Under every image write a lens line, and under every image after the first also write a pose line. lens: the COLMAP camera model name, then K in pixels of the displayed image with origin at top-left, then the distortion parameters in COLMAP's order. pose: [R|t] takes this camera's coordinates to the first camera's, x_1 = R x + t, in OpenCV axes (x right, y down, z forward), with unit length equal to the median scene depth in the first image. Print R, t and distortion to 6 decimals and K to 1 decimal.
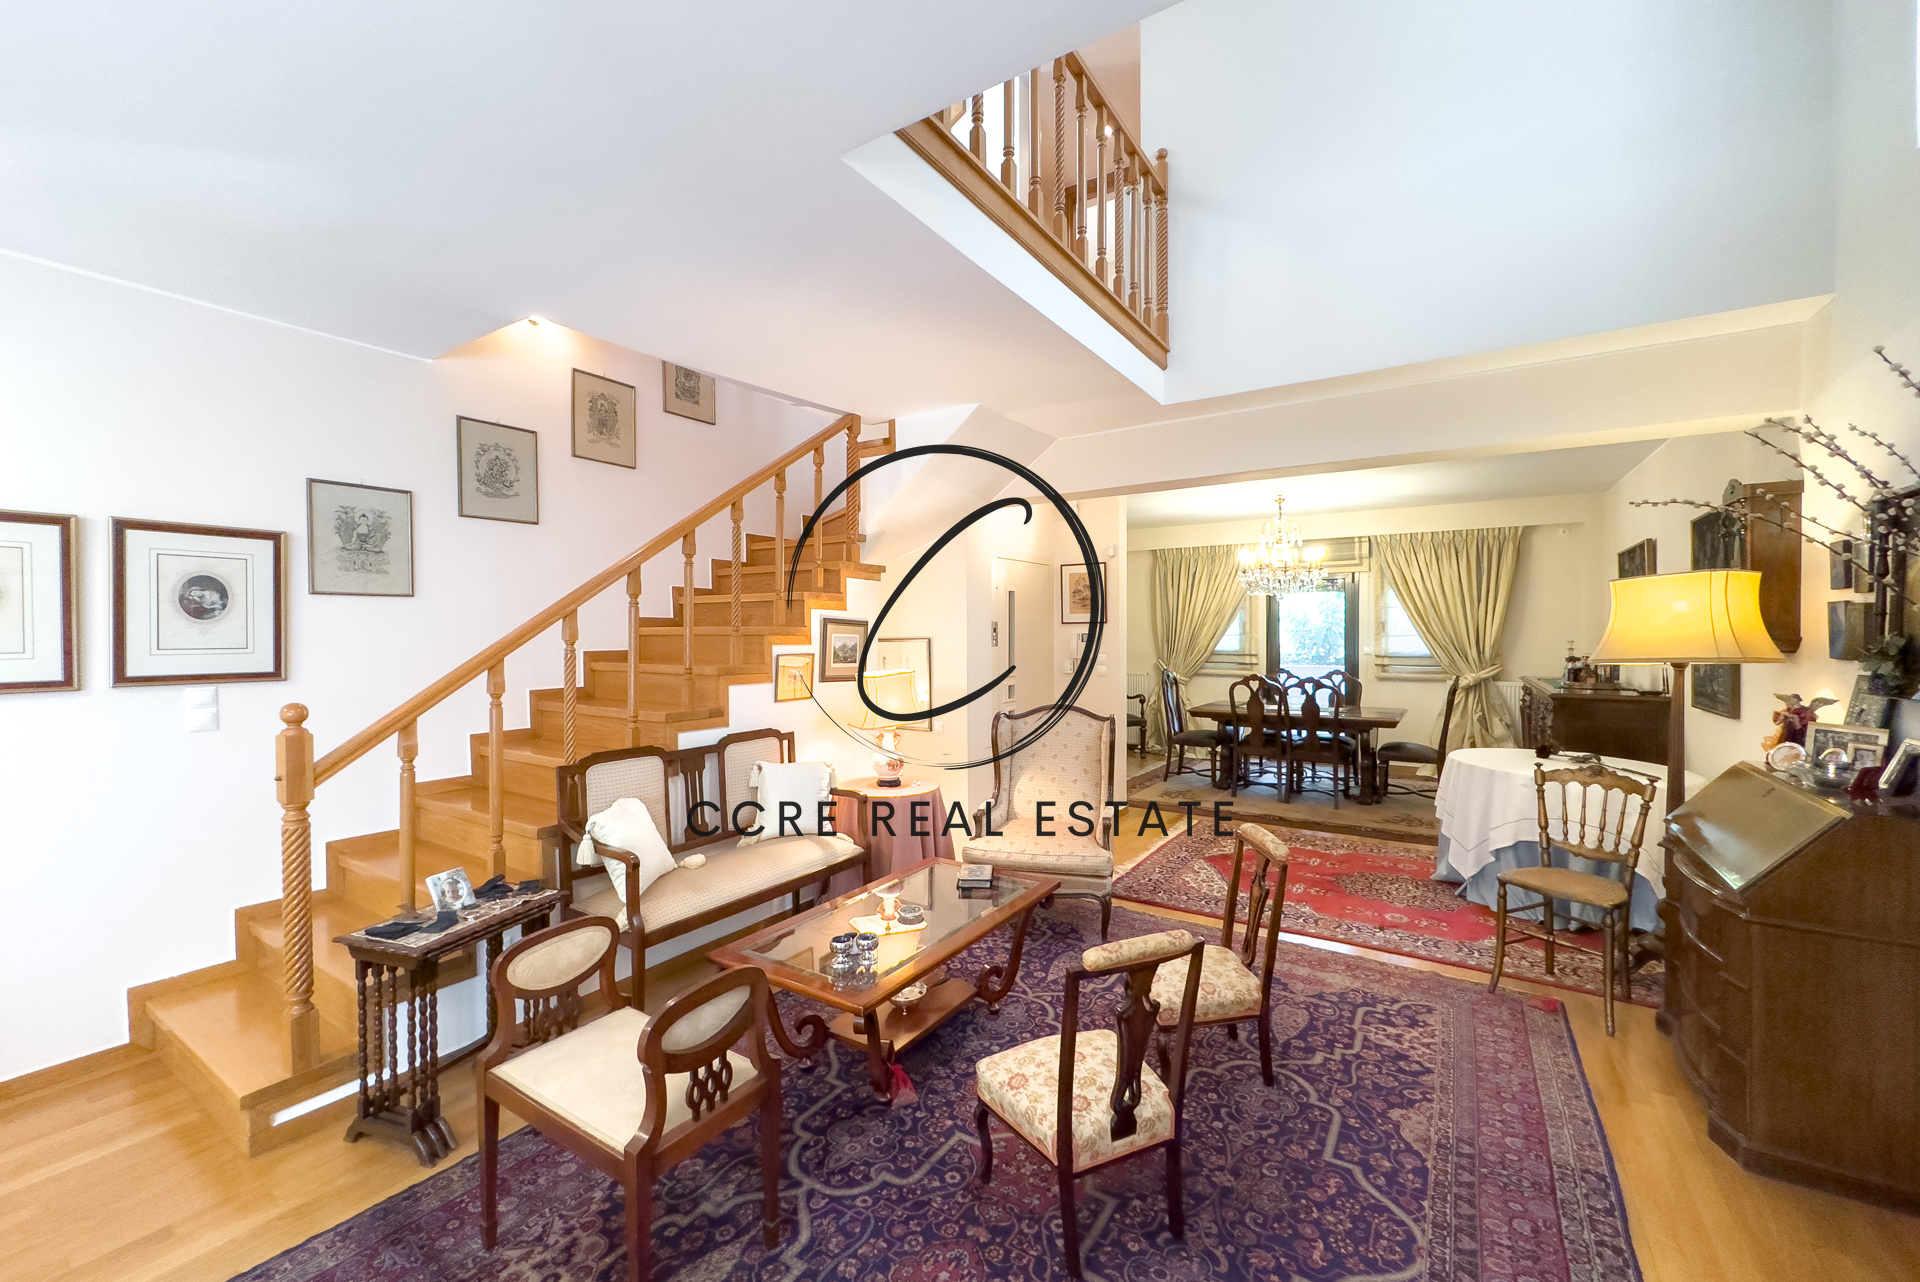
lens RADIAL K [[765.1, 0, 962.8], [0, 765.1, 635.4], [0, 0, 1]] dist [0.000826, 0.000165]
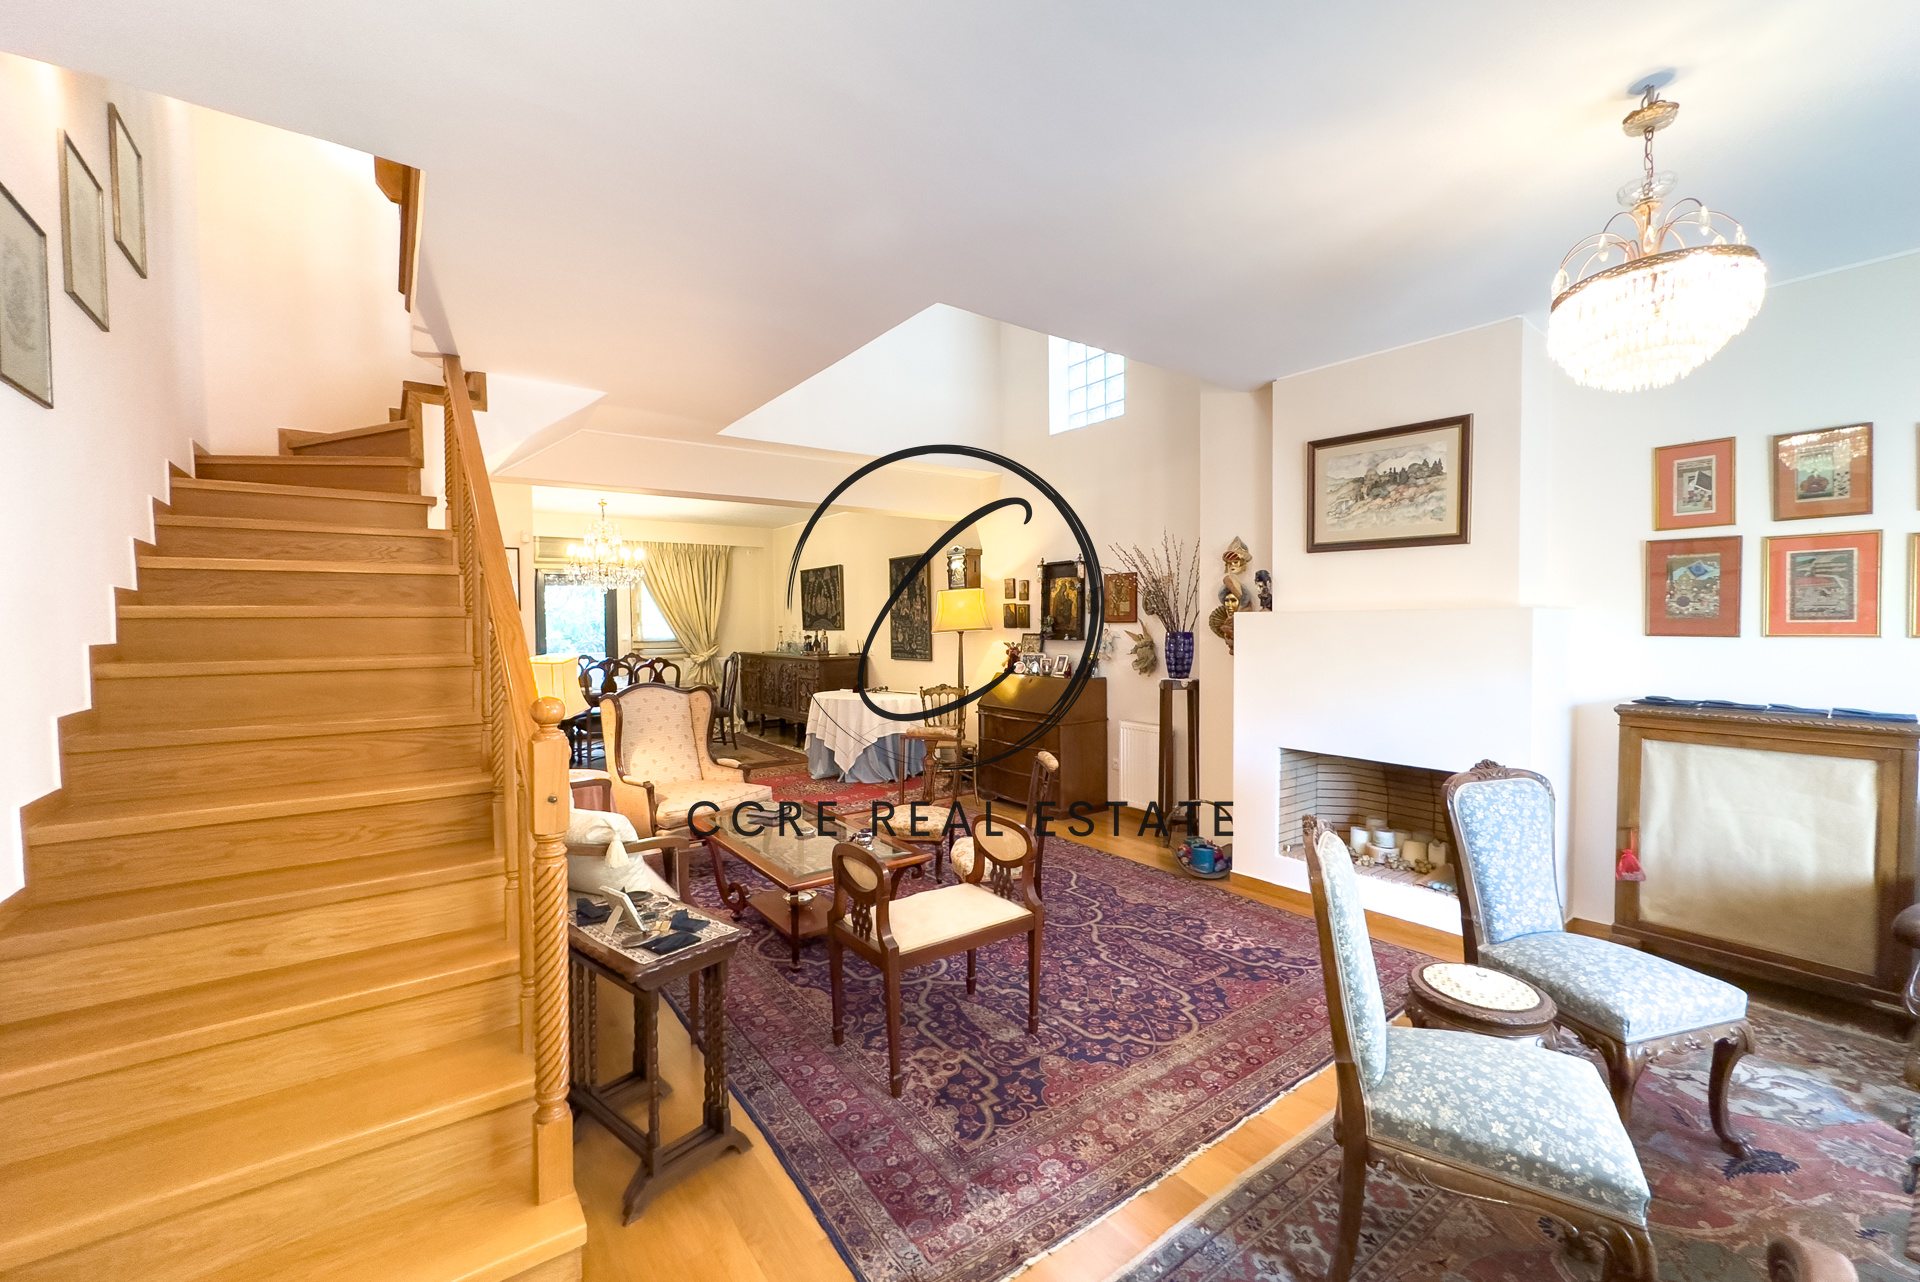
lens RADIAL K [[765.1, 0, 960.6], [0, 765.1, 639.2], [0, 0, 1]] dist [0.000826, 0.000165]
pose [[0.349785, -0.023886, 0.936526, -1.092856], [0.014848, 0.999691, 0.019952, 0.018361], [-0.936712, 0.006926, 0.350031, 0.291279]]
